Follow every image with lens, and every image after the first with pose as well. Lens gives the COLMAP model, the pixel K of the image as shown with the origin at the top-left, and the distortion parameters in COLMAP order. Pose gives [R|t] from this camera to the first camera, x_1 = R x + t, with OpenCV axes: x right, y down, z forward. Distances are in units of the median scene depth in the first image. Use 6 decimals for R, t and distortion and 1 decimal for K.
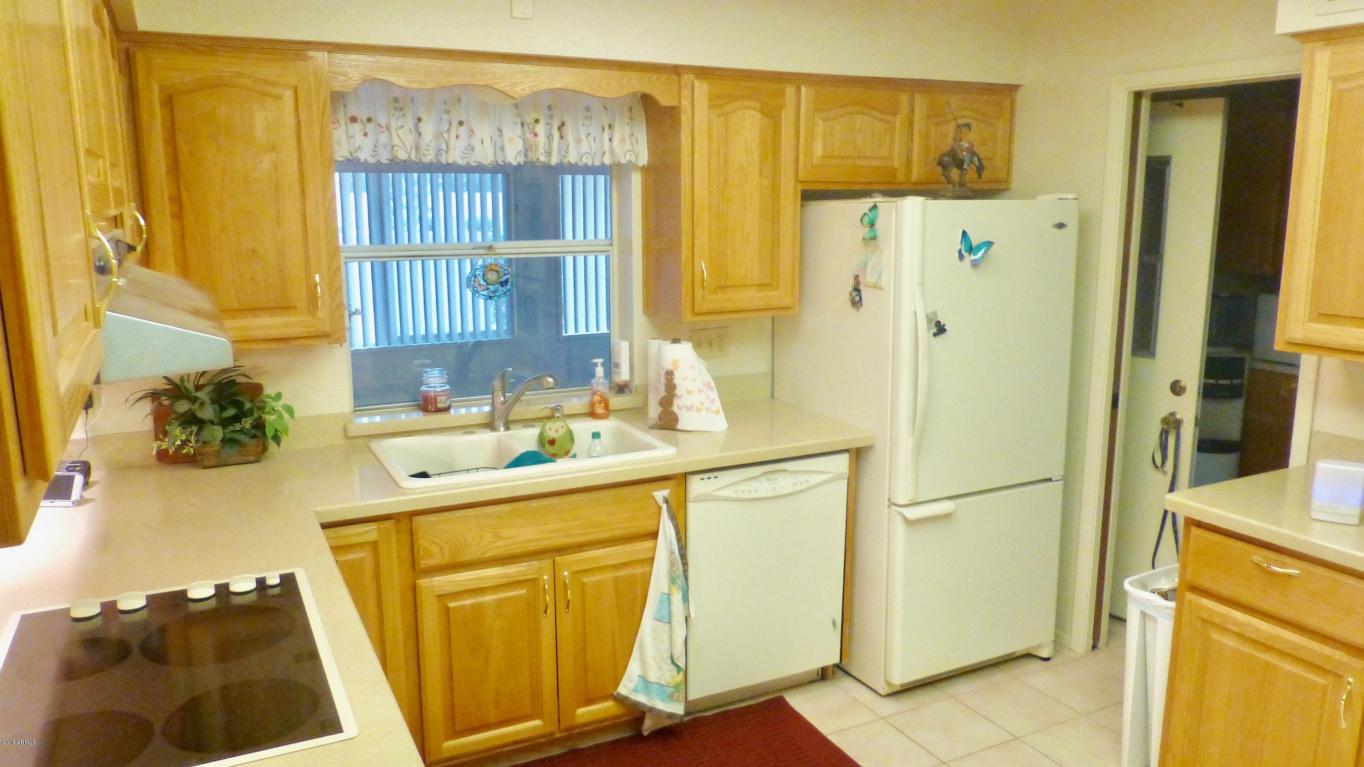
lens RADIAL K [[983.6, 0, 682.0], [0, 983.6, 383.5], [0, 0, 1]] dist [-0.031006, -0.006528]
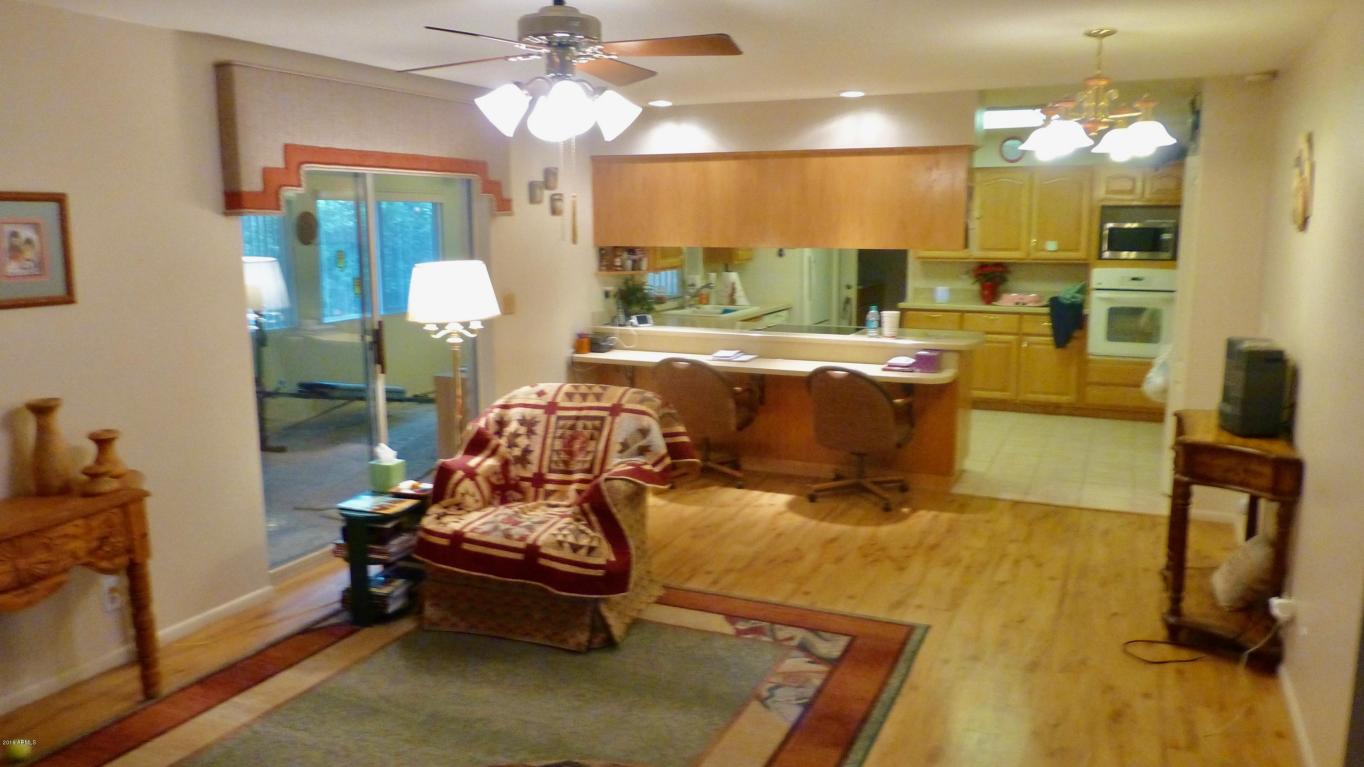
lens RADIAL K [[984.2, 0, 682.0], [0, 984.2, 383.5], [0, 0, 1]] dist [-0.001738, 0.001101]
pose [[0.784010, -0.100414, 0.612572, -1.905371], [0.118824, 0.992858, 0.010672, 0.228596], [-0.609269, 0.064421, 0.790342, -1.054732]]
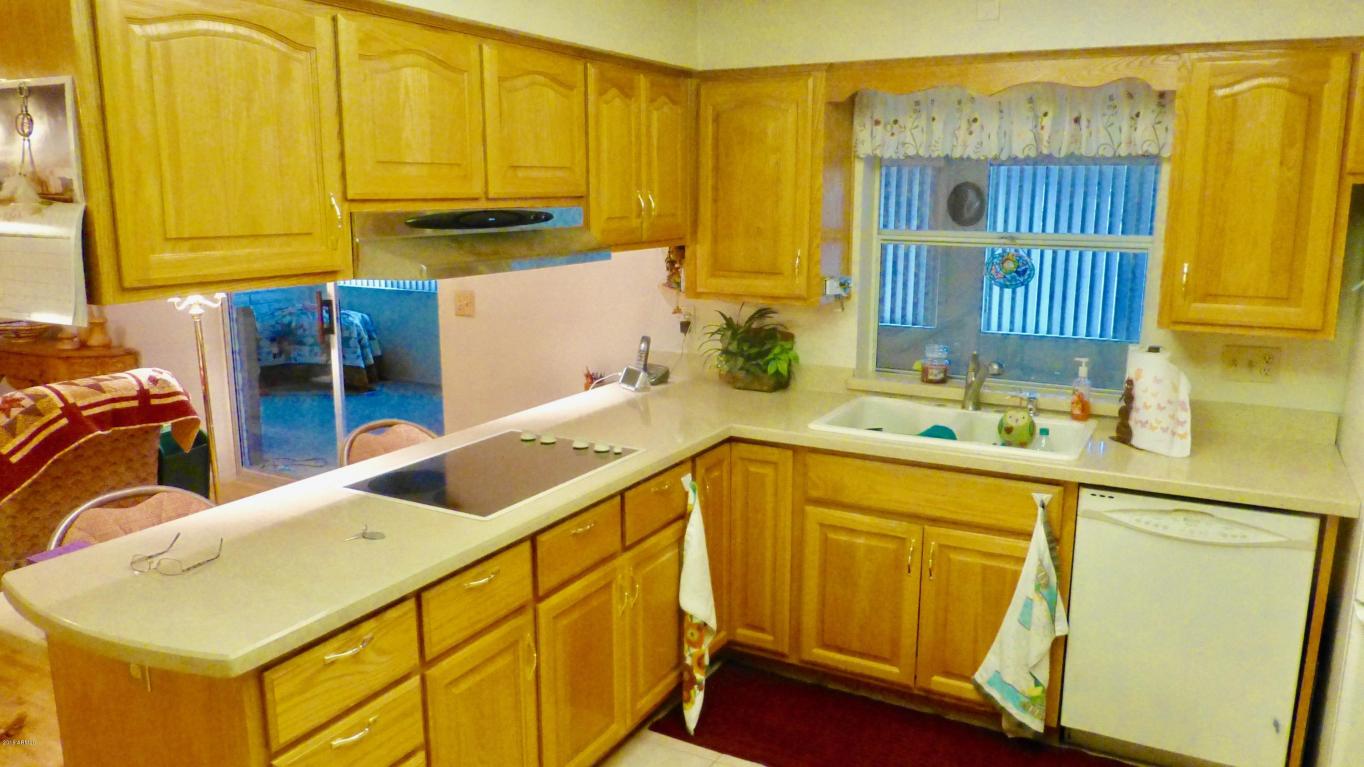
lens RADIAL K [[983.6, 0, 682.0], [0, 983.6, 383.5], [0, 0, 1]] dist [-0.031006, -0.006528]
pose [[0.563523, 0.162814, -0.809897, 0.517890], [-0.156223, 0.983699, 0.089054, -0.026778], [0.811194, 0.076341, 0.579772, 0.139356]]
